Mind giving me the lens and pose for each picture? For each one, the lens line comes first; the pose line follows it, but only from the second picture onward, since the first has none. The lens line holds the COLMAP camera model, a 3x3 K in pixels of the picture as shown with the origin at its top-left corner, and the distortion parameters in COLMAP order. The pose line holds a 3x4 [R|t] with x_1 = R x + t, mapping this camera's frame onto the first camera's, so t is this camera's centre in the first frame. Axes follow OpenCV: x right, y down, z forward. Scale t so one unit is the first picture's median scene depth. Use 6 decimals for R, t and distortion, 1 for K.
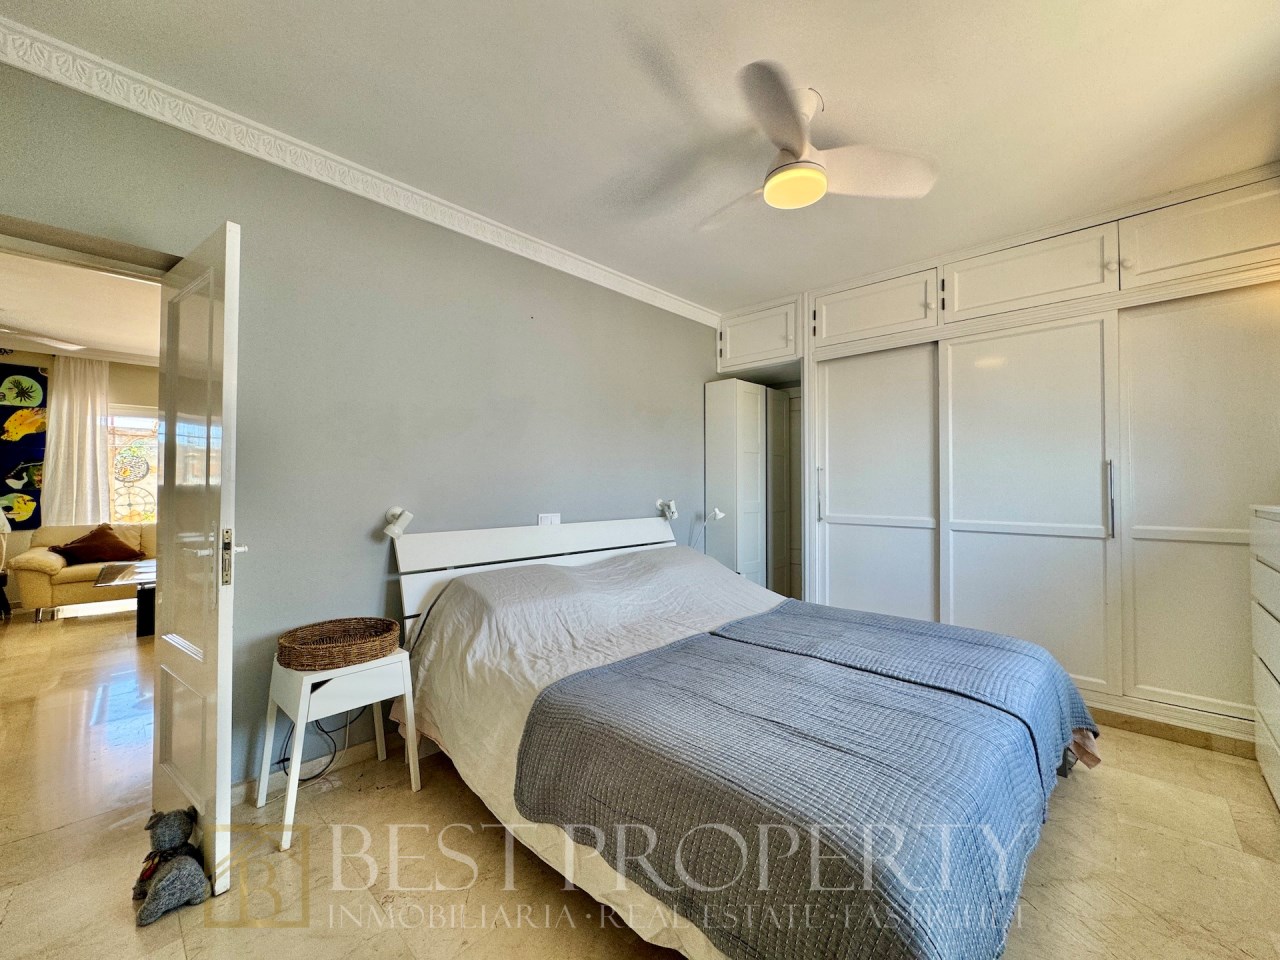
lens RADIAL K [[505.8, 0, 640.0], [0, 505.8, 480.0], [0, 0, 1]] dist [-0.000873, -0.000060]
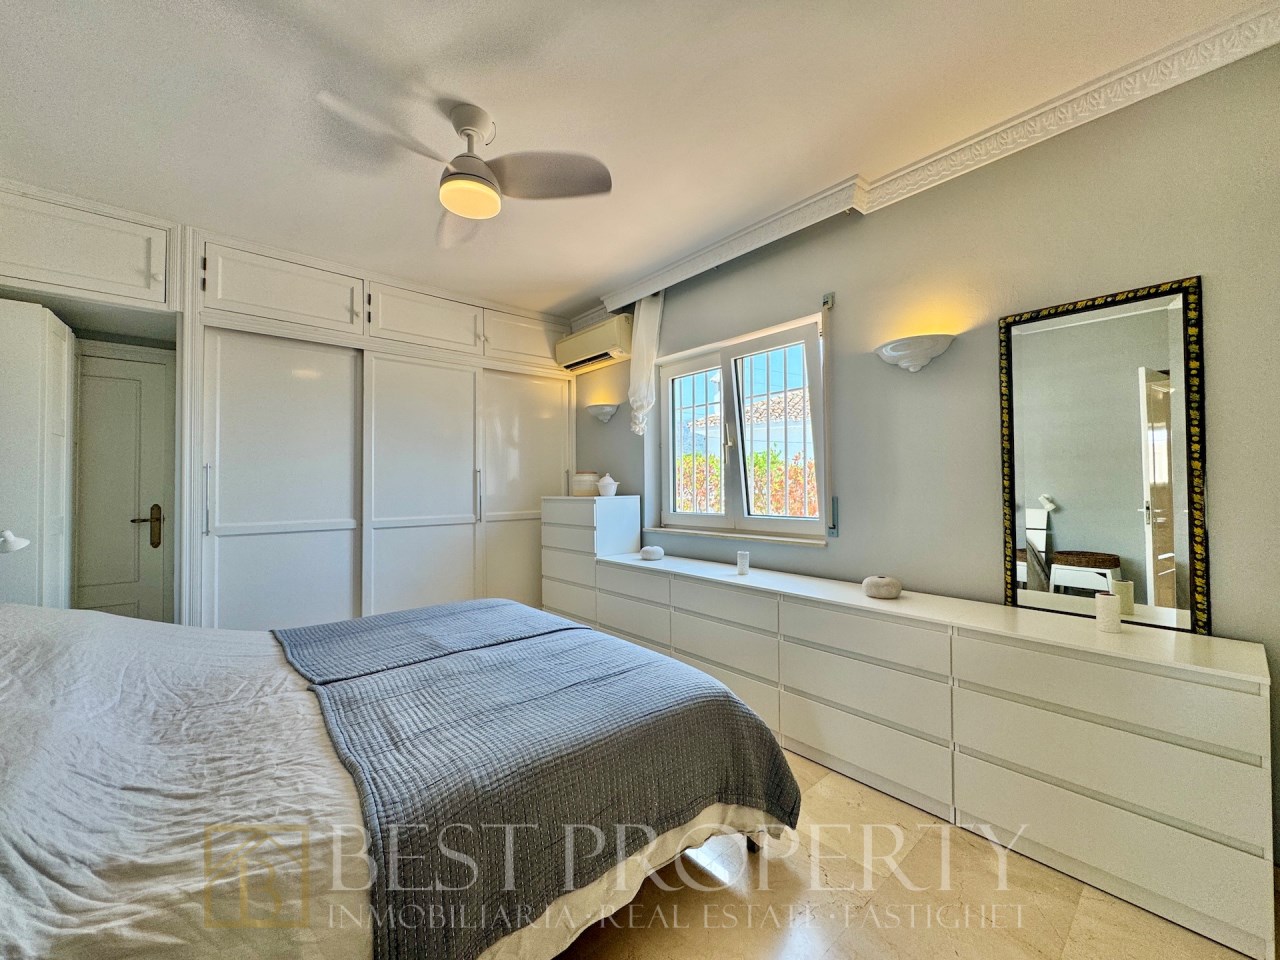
lens RADIAL K [[505.8, 0, 640.0], [0, 505.8, 480.0], [0, 0, 1]] dist [-0.000873, -0.000060]
pose [[0.101055, 0.011274, 0.994817, -0.401512], [-0.003432, 0.999934, -0.010983, 0.005359], [-0.994875, -0.002304, 0.101087, 0.324231]]
